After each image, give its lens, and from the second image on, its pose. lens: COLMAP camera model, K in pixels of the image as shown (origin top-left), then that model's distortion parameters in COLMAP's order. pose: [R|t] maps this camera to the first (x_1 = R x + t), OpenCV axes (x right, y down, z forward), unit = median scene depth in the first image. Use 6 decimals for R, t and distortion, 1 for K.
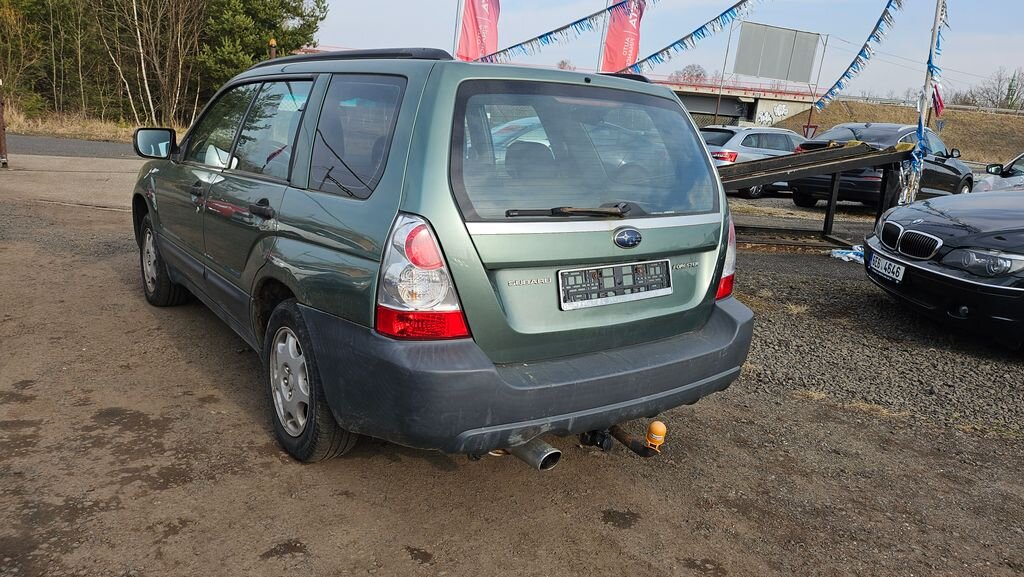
lens RADIAL K [[704.6, 0, 520.6], [0, 704.6, 289.3], [0, 0, 1]] dist [0.062201, -0.070847]
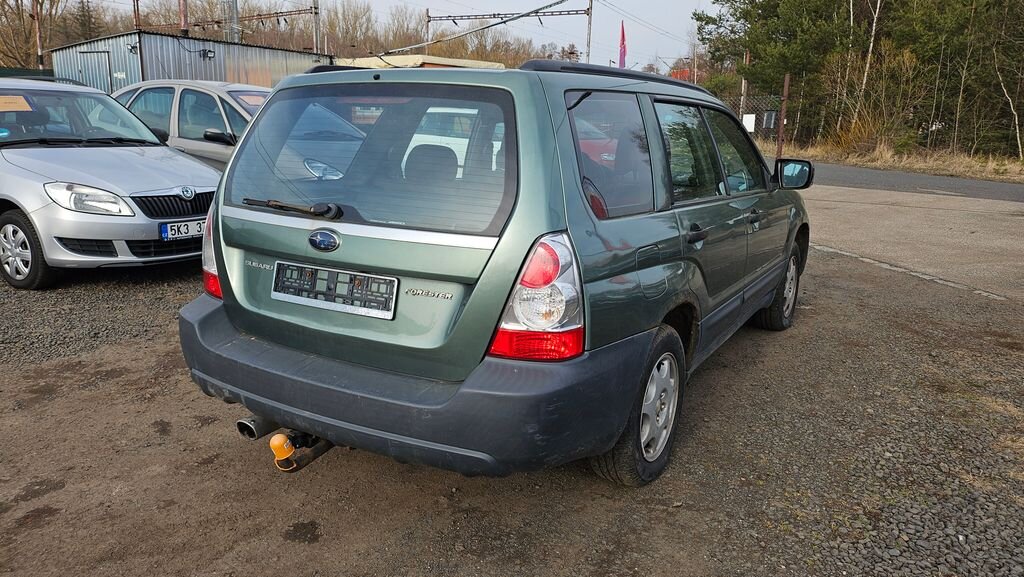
lens RADIAL K [[704.6, 0, 520.6], [0, 704.6, 289.3], [0, 0, 1]] dist [0.062201, -0.070847]
pose [[0.399848, 0.160358, -0.902445, 1.081890], [-0.206549, 0.975016, 0.081737, -0.136167], [0.893006, 0.153716, 0.422980, 0.816917]]
